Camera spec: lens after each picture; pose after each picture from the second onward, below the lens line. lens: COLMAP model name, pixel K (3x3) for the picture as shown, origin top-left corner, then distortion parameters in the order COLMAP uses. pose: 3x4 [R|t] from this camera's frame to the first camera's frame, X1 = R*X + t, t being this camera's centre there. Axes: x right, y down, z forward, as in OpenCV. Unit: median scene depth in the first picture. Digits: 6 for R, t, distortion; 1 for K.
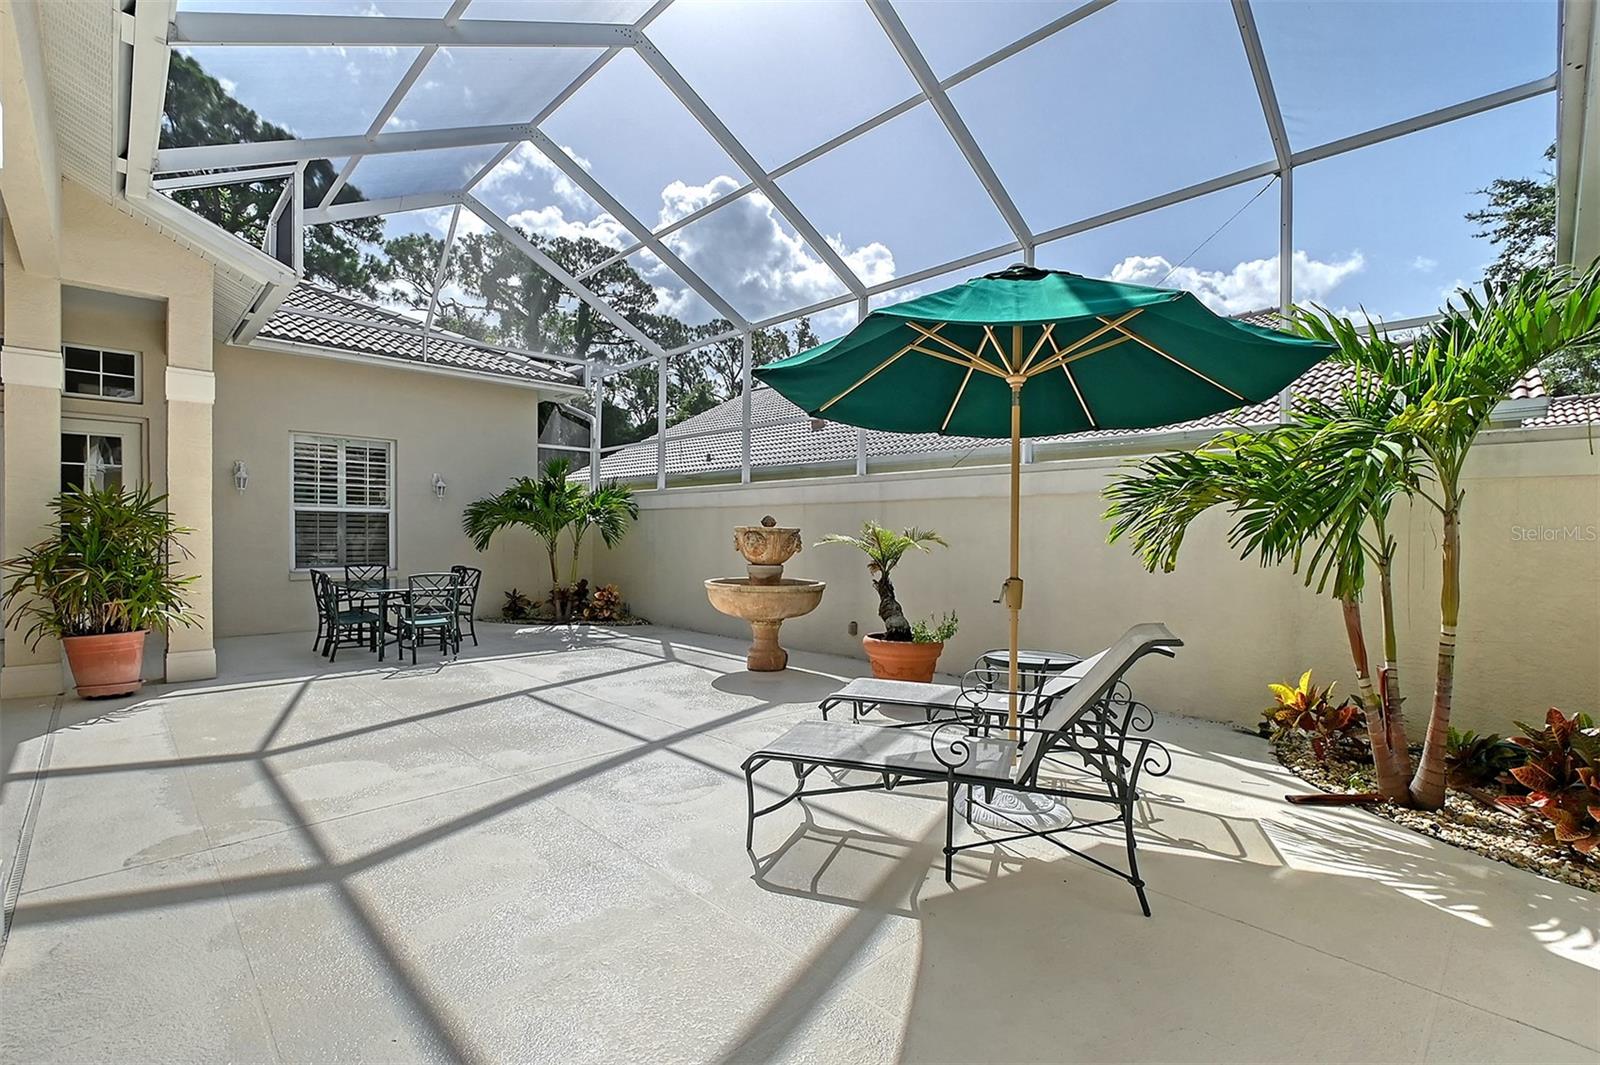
lens RADIAL K [[714.5, 0, 828.4], [0, 714.5, 535.8], [0, 0, 1]] dist [0.001045, -0.000138]
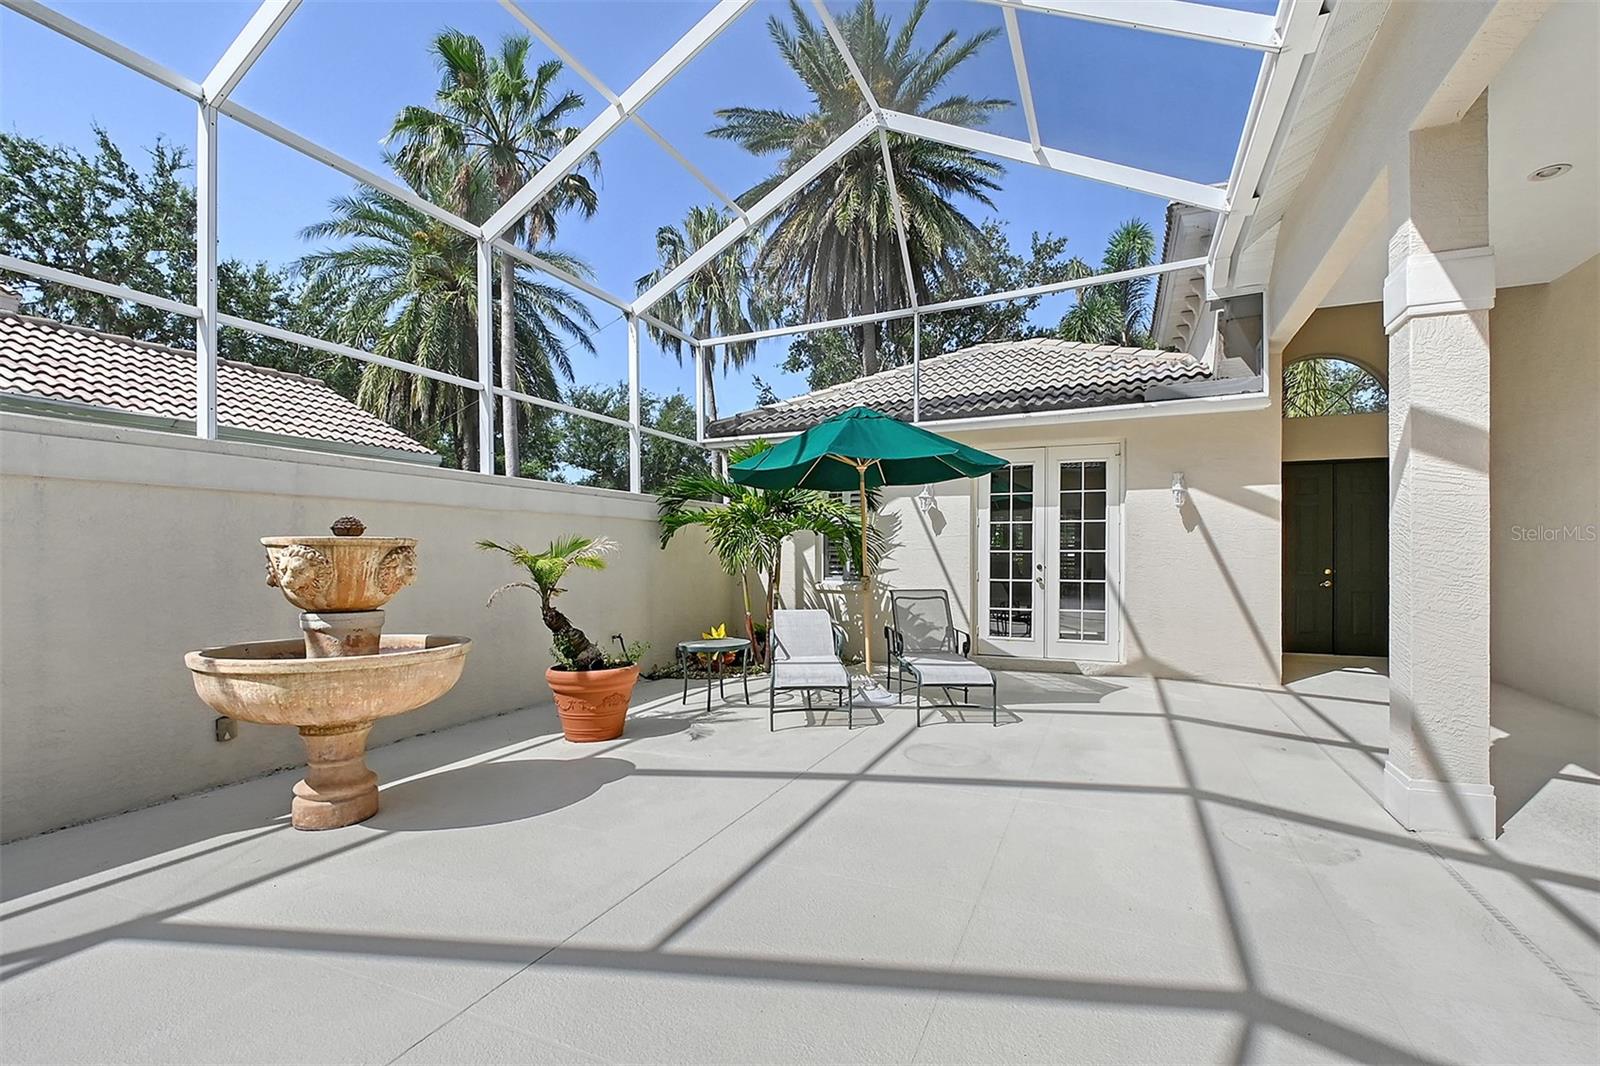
lens RADIAL K [[732.5, 0, 809.5], [0, 732.5, 554.4], [0, 0, 1]] dist [0.018095, -0.009527]
pose [[-0.370972, -0.004468, 0.928633, -1.585217], [-0.000284, 0.999989, 0.004698, -0.007289], [-0.928644, 0.001479, -0.370969, 2.020131]]
